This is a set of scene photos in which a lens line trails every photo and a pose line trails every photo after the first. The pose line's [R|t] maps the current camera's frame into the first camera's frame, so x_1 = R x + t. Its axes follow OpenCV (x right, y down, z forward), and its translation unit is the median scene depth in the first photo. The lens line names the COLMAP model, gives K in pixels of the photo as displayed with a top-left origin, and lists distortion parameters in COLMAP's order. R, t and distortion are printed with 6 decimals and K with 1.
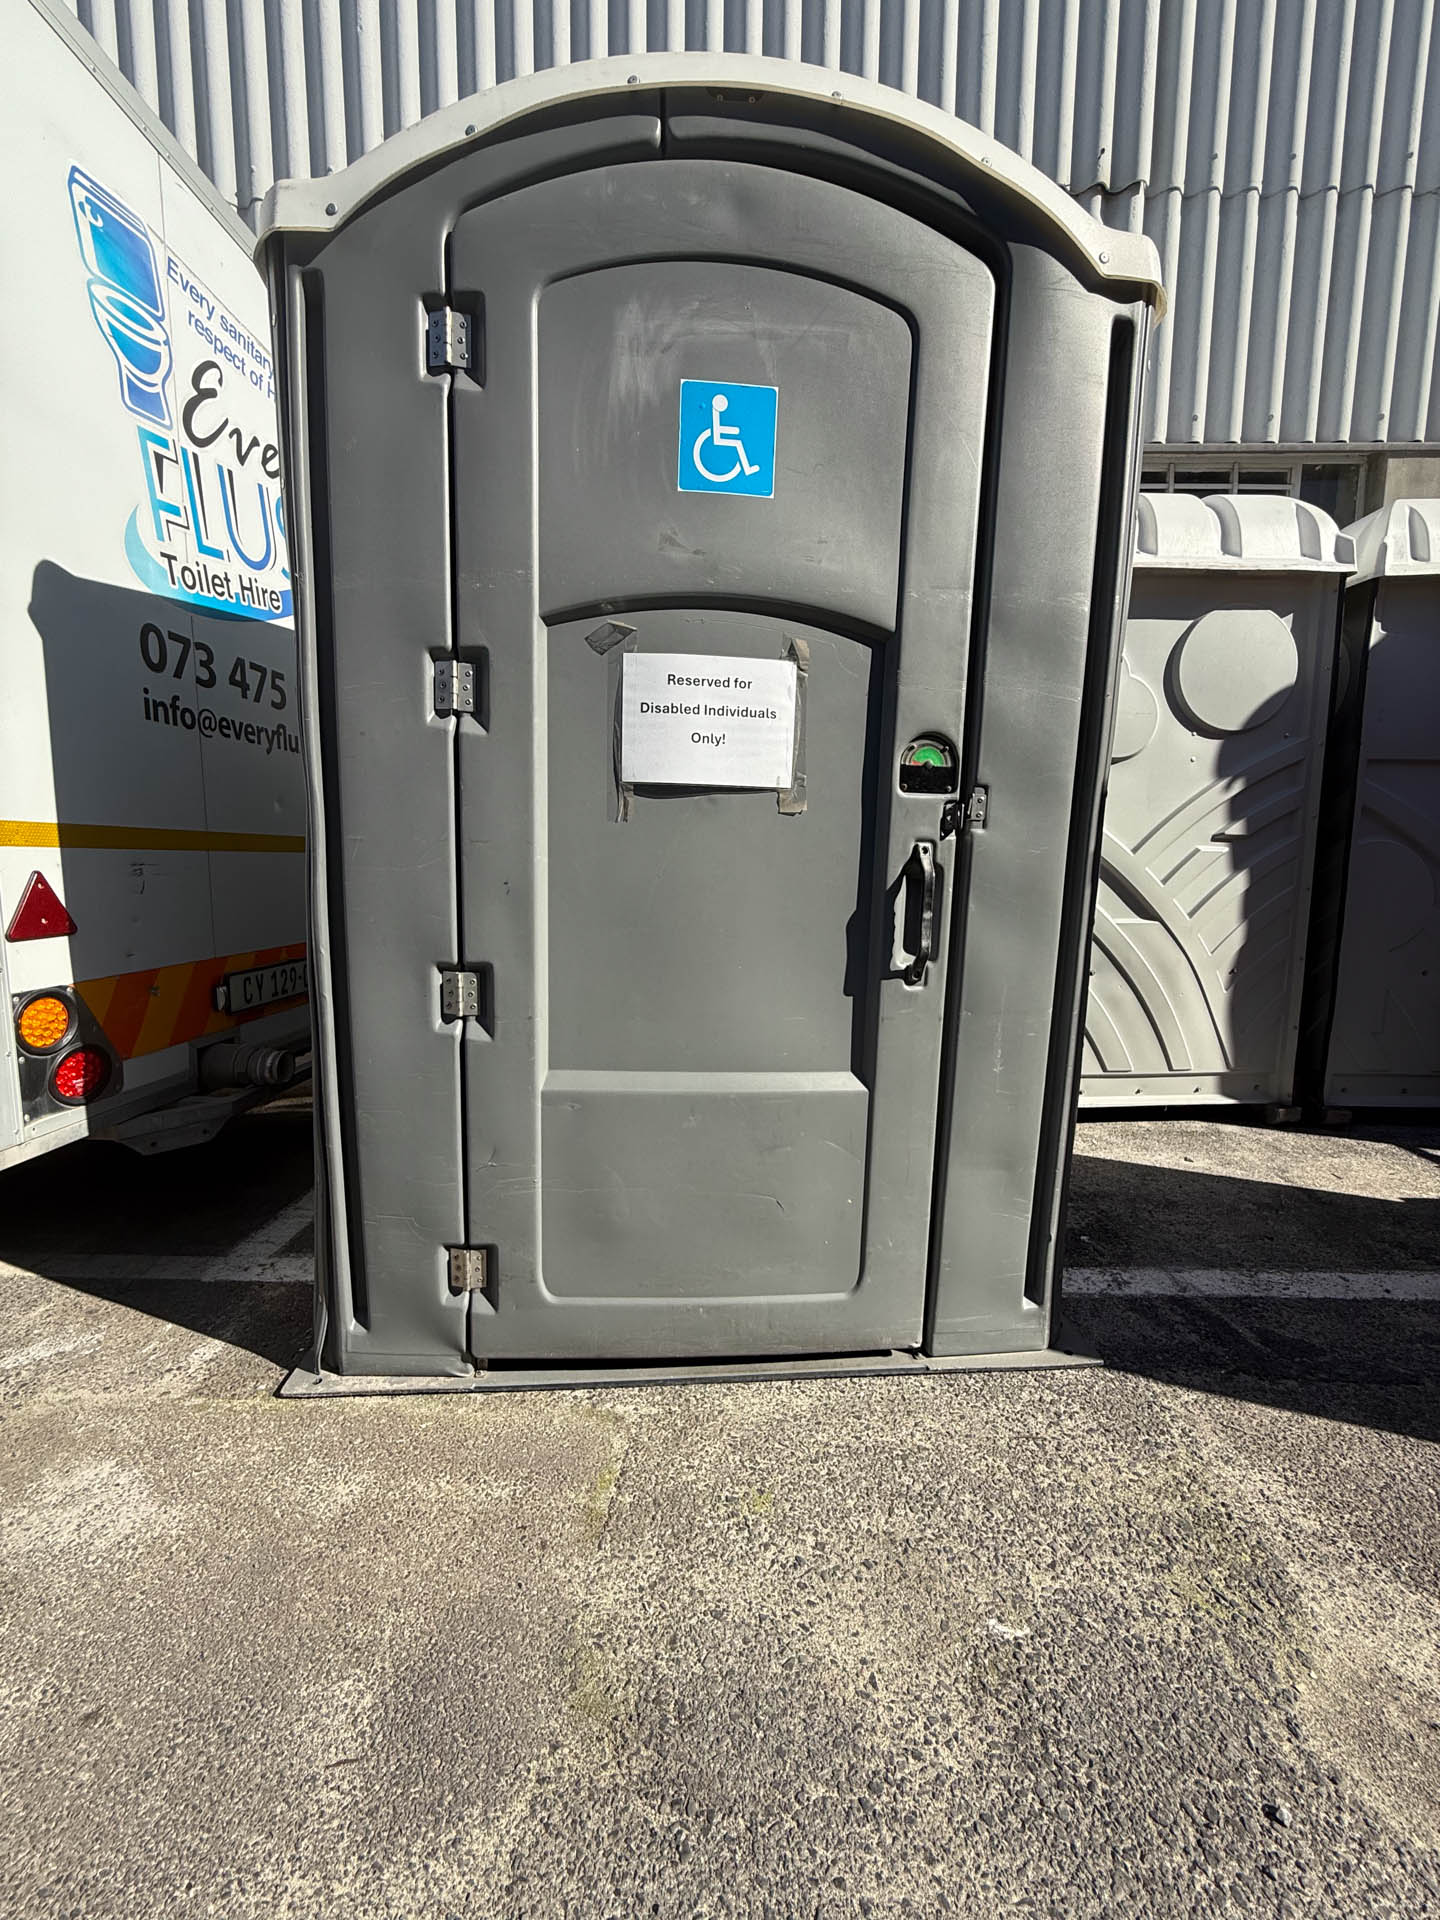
lens RADIAL K [[773.1, 0, 718.0], [0, 773.1, 950.5], [0, 0, 1]] dist [0.003859, -0.000219]
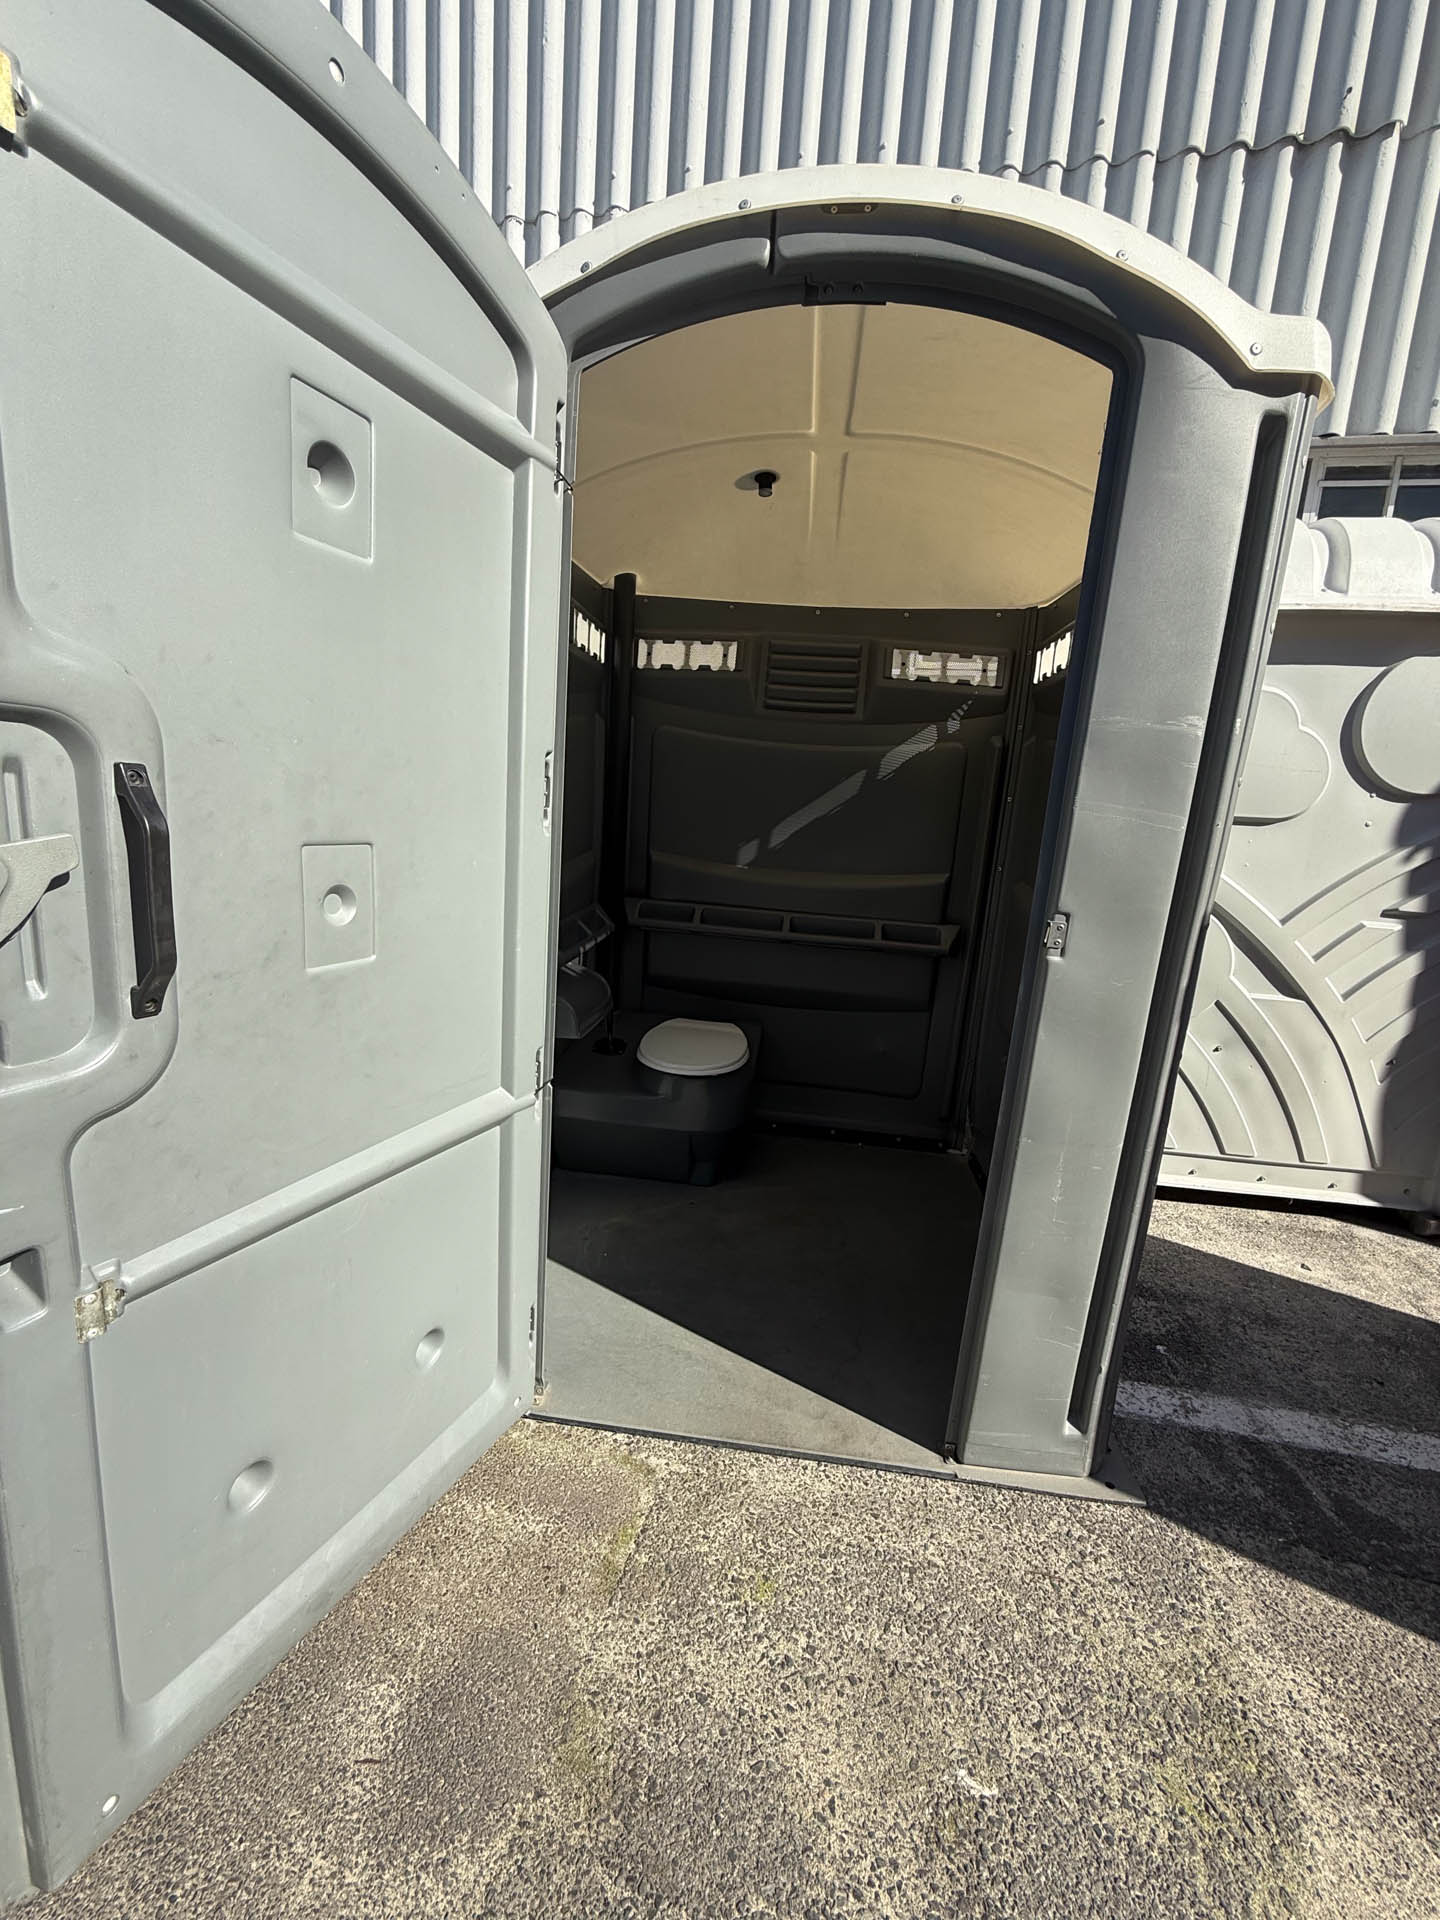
lens RADIAL K [[773.1, 0, 722.3], [0, 773.1, 948.2], [0, 0, 1]] dist [0.003859, -0.000219]
pose [[0.982122, 0.083305, -0.168811, 0.093892], [-0.075047, 0.995677, 0.054733, -0.192857], [0.172640, -0.041086, 0.984128, -0.017336]]
